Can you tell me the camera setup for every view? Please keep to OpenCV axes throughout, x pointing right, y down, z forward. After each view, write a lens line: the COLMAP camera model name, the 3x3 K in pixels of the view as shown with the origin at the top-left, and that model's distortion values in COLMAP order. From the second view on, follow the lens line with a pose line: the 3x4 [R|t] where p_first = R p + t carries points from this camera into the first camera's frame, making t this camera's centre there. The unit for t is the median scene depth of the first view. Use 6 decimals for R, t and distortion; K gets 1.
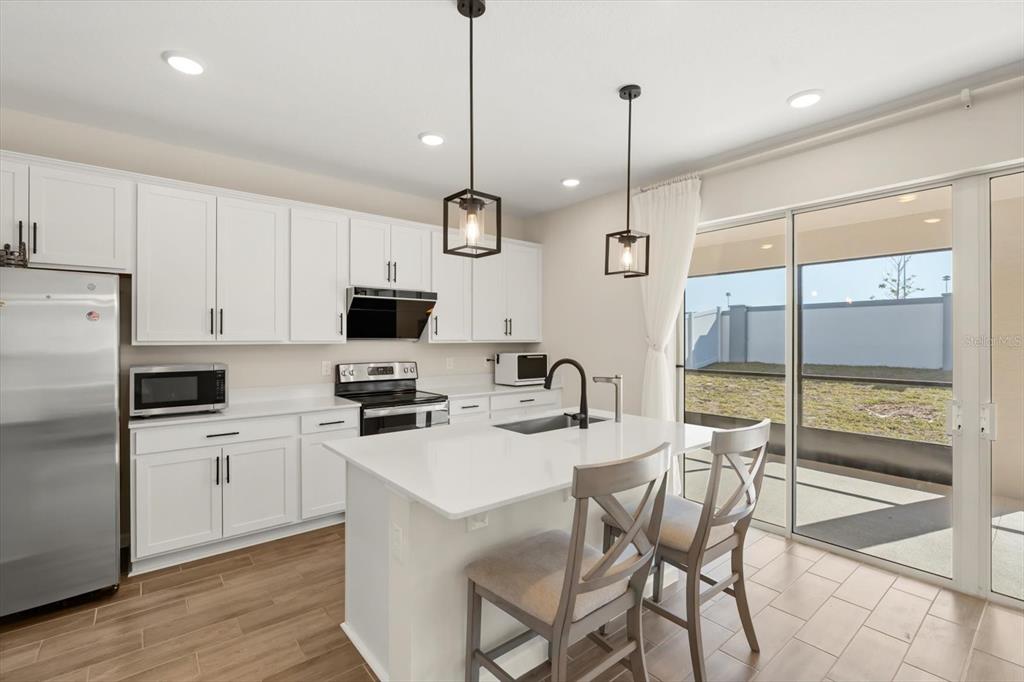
lens RADIAL K [[466.3, 0, 511.6], [0, 466.3, 336.3], [0, 0, 1]] dist [-0.000419, -0.000232]
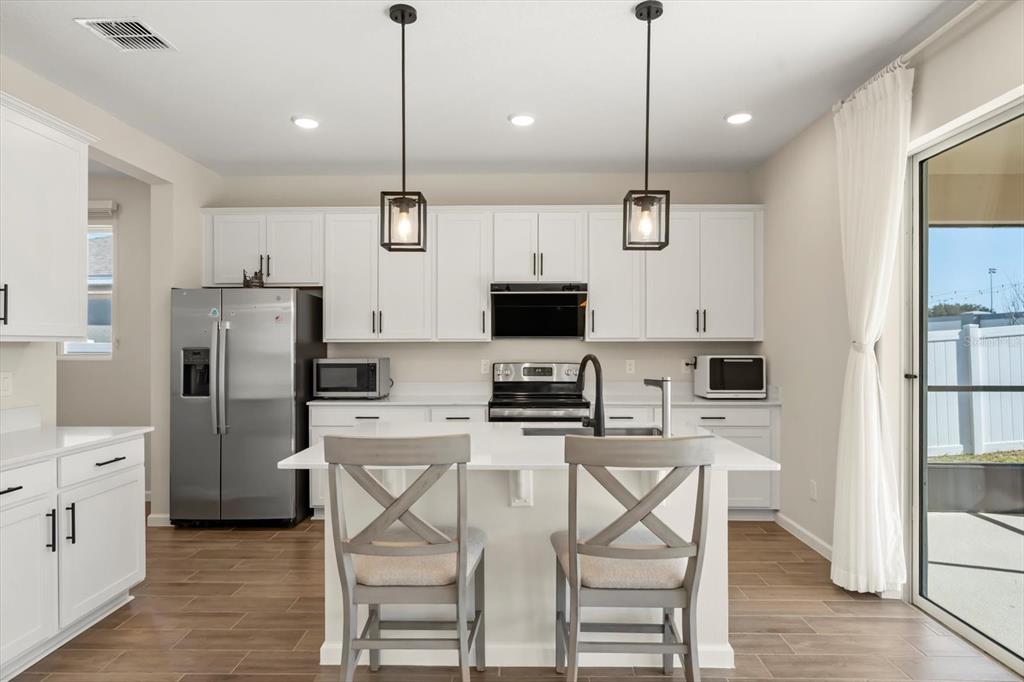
lens RADIAL K [[593.9, 0, 511.2], [0, 593.9, 342.7], [0, 0, 1]] dist [-0.008569, 0.002129]
pose [[0.761994, -0.004419, -0.647569, 0.467477], [0.004692, 0.999988, -0.001303, 0.018923], [0.647567, -0.002045, 0.762006, 0.070515]]
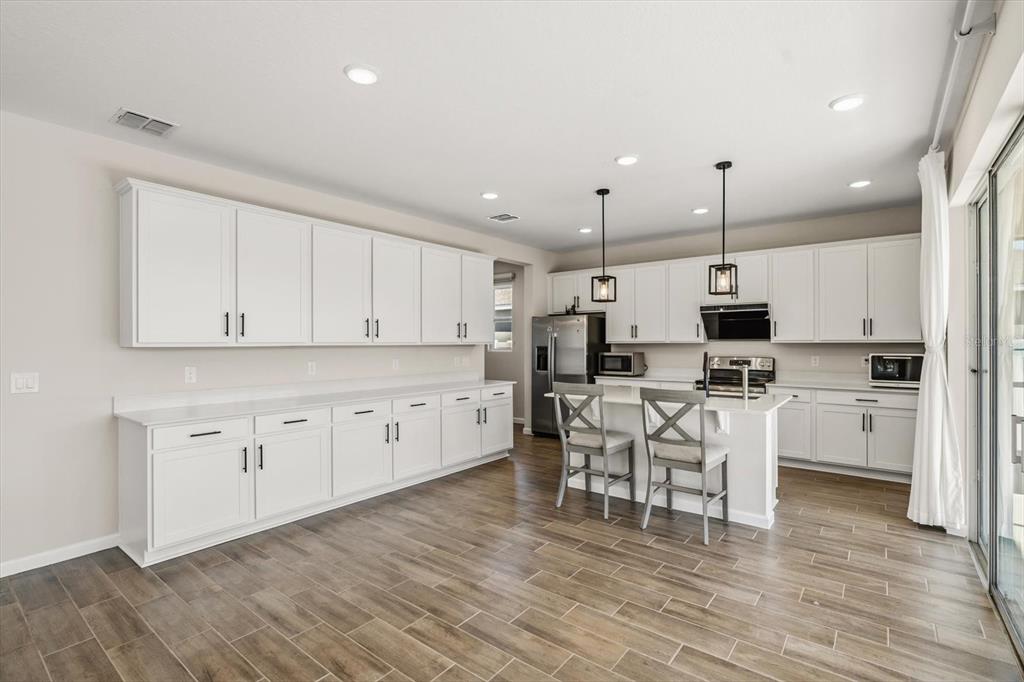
lens RADIAL K [[472.8, 0, 512.5], [0, 472.8, 339.1], [0, 0, 1]] dist [-0.007798, 0.000327]
pose [[0.219368, -0.008042, -0.975609, 0.989017], [0.007765, 0.999949, -0.006496, 0.007903], [0.975611, -0.006150, 0.219419, 0.037686]]
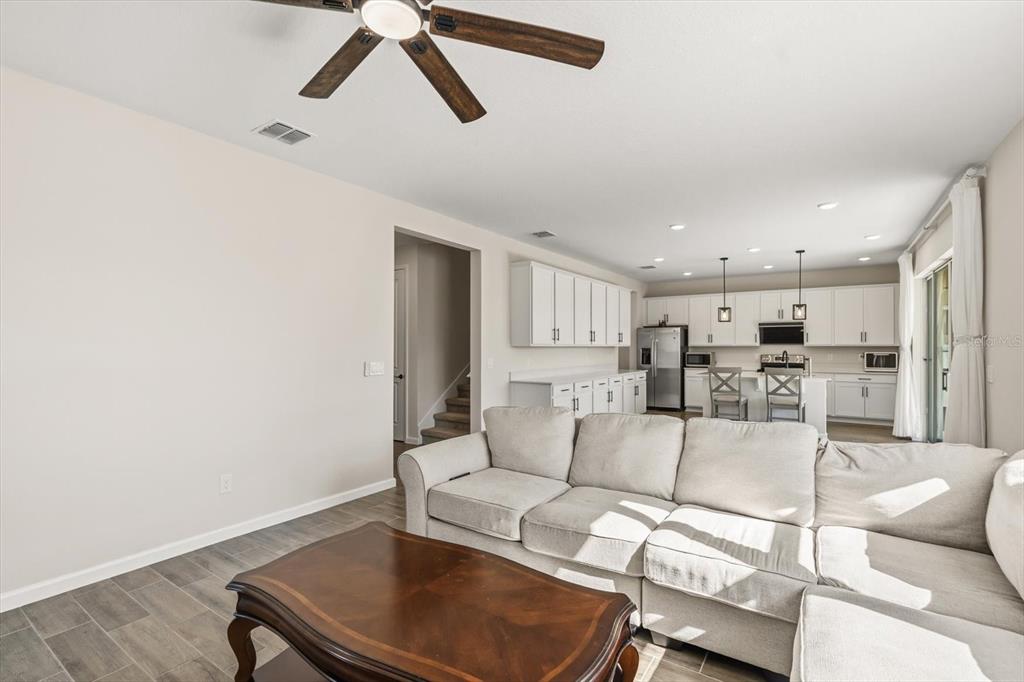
lens RADIAL K [[466.3, 0, 517.9], [0, 466.3, 343.9], [0, 0, 1]] dist [-0.000419, -0.000232]
pose [[0.294371, -0.005314, -0.955676, 1.528978], [0.004270, 0.999982, -0.004245, 0.009088], [0.955682, -0.002831, 0.294388, -0.878235]]
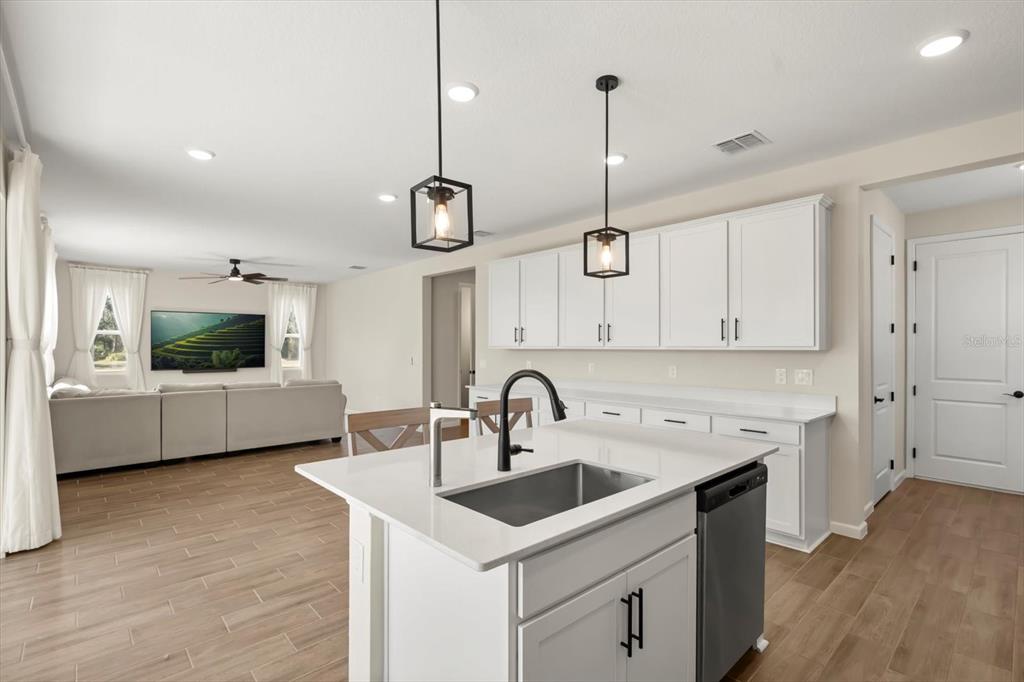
lens RADIAL K [[472.8, 0, 512.4], [0, 472.8, 348.2], [0, 0, 1]] dist [-0.007798, 0.000327]
pose [[-0.997825, -0.001215, -0.065901, 0.129680], [-0.001178, 0.999999, -0.000598, 0.011221], [0.065902, -0.000519, -0.997826, 1.098099]]
